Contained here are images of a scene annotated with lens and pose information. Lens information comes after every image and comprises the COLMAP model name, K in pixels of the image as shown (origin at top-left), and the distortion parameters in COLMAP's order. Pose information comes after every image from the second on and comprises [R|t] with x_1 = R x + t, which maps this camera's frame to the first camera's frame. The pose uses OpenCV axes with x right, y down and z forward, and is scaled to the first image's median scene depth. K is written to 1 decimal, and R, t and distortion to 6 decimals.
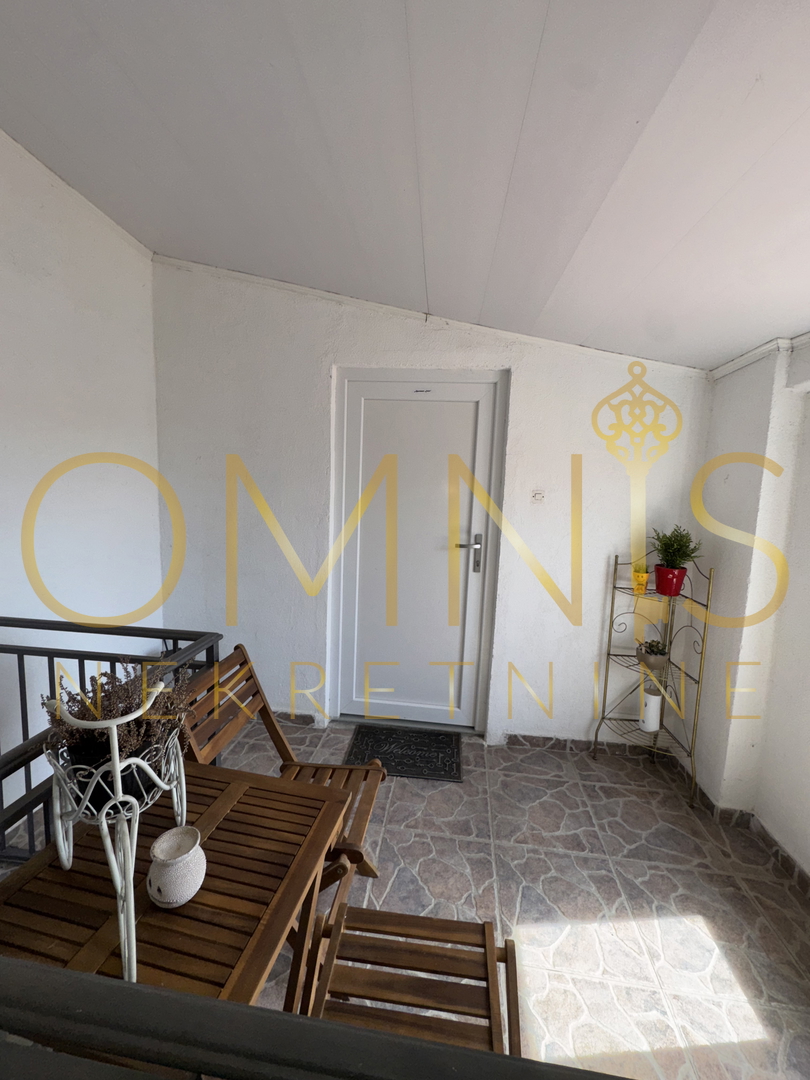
lens RADIAL K [[429.8, 0, 409.9], [0, 429.8, 541.1], [0, 0, 1]] dist [-0.004512, 0.000014]
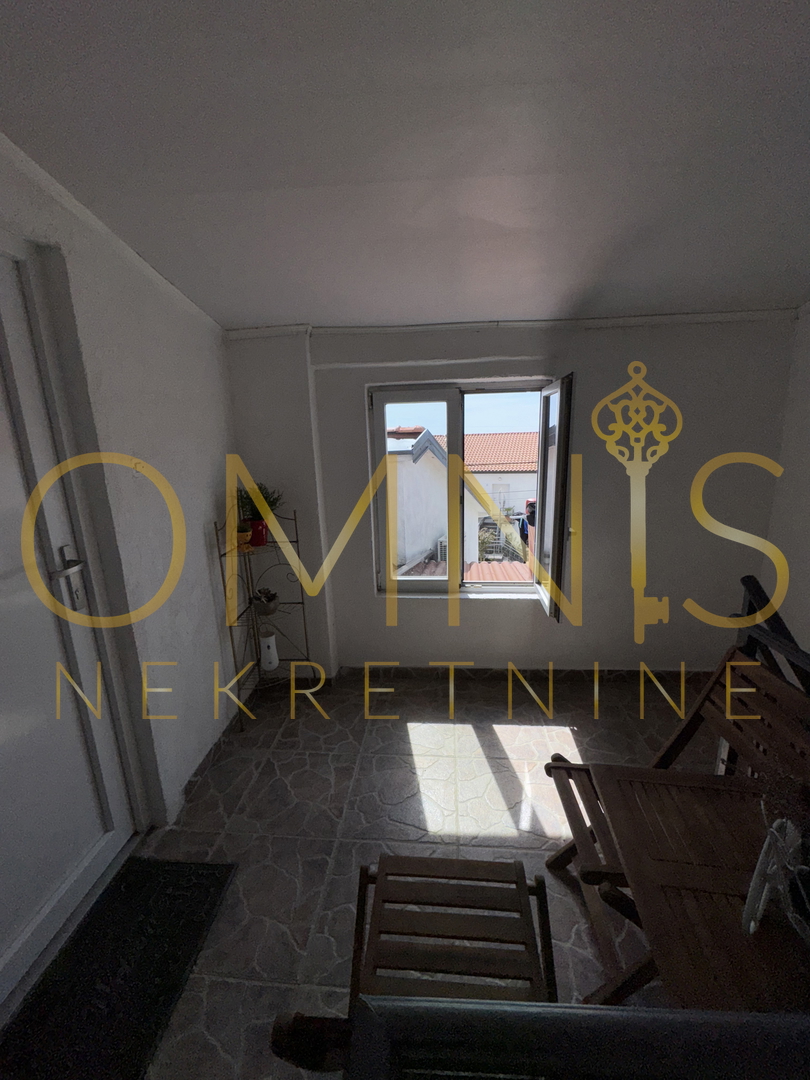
lens RADIAL K [[429.8, 0, 405.7], [0, 429.8, 533.7], [0, 0, 1]] dist [-0.004512, 0.000014]
pose [[-0.039762, -0.253731, 0.966457, -0.468901], [0.147649, 0.955112, 0.256827, -0.127284], [-0.988240, 0.152909, -0.000514, 0.652042]]
